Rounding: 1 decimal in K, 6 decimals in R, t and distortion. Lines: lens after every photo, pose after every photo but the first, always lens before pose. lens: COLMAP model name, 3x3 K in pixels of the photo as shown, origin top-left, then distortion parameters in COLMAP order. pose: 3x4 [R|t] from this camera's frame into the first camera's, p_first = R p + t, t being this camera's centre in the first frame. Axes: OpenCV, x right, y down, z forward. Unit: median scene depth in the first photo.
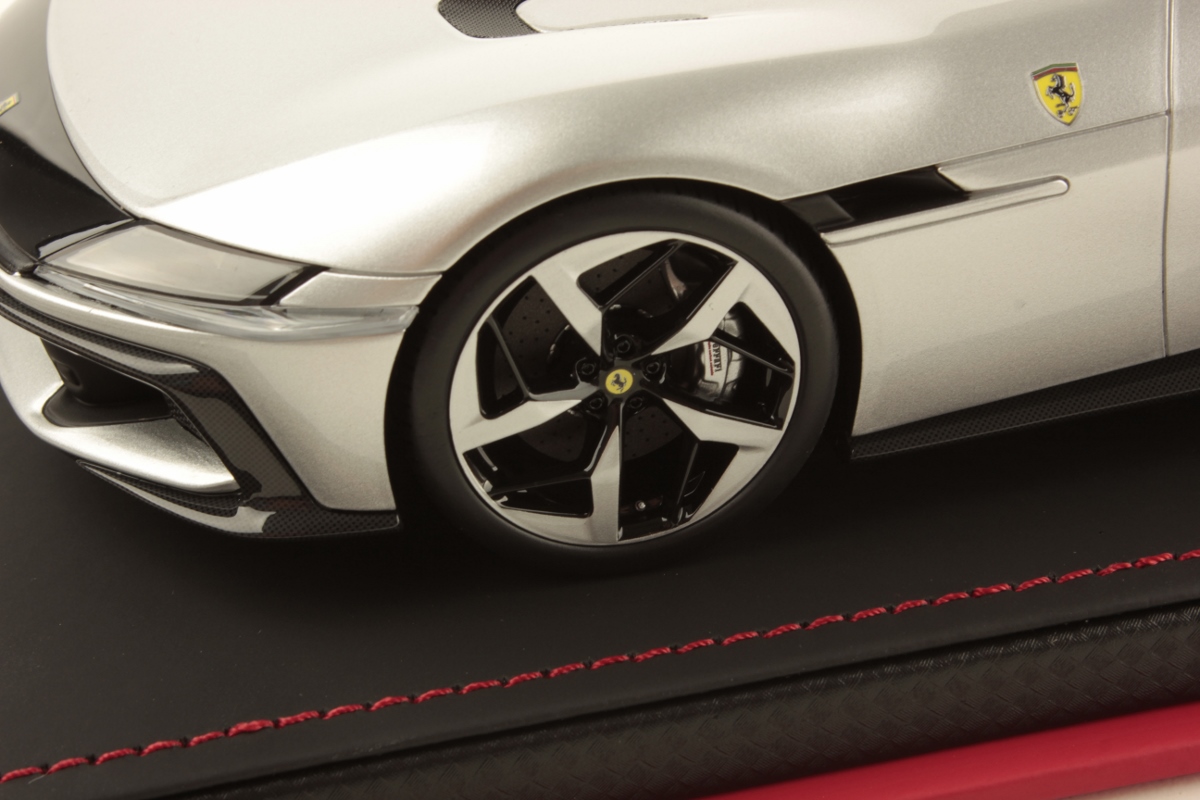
lens RADIAL K [[2842.0, 0, 600.0], [0, 2842.0, 400.0], [0, 0, 1]] dist [0.004436, -0.087143]
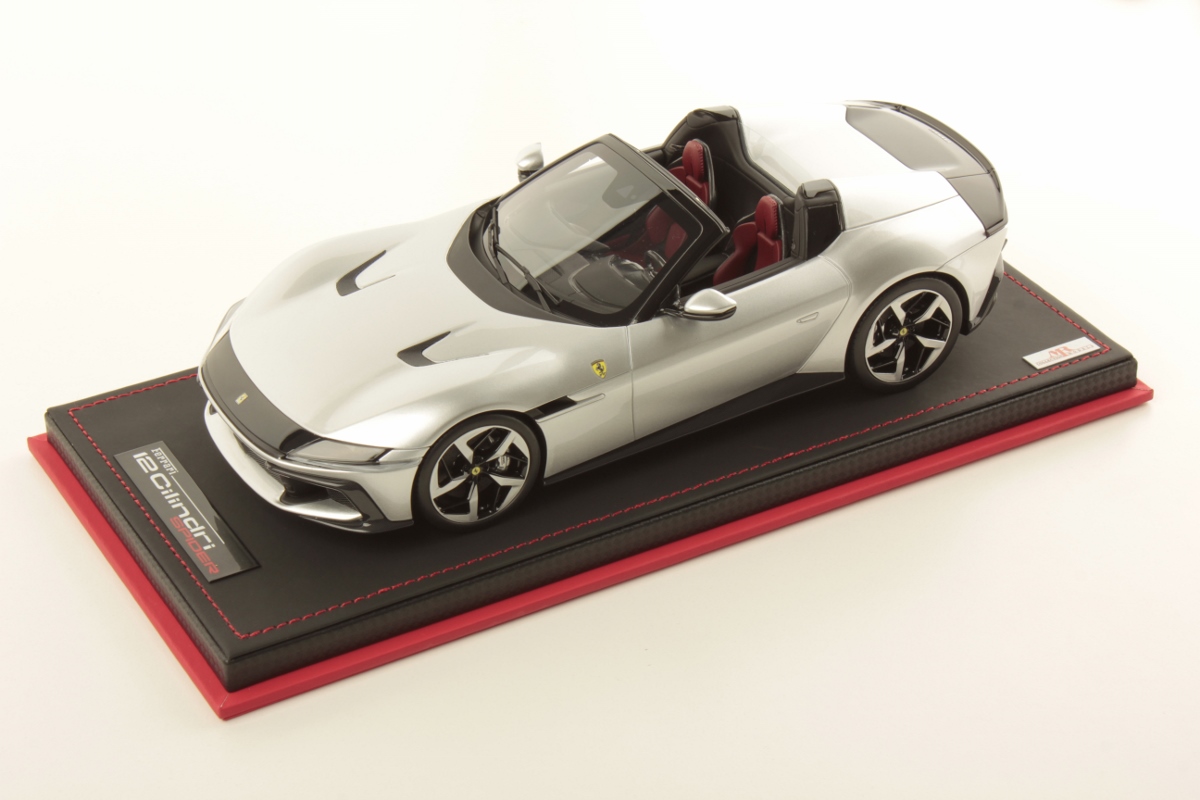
lens RADIAL K [[2842.0, 0, 600.0], [0, 2842.0, 400.0], [0, 0, 1]] dist [0.004436, -0.087143]
pose [[0.963705, -0.112932, 0.241906, -0.629931], [0.106296, 0.993515, 0.040351, -0.202088], [-0.244894, -0.013173, 0.969460, -2.163340]]
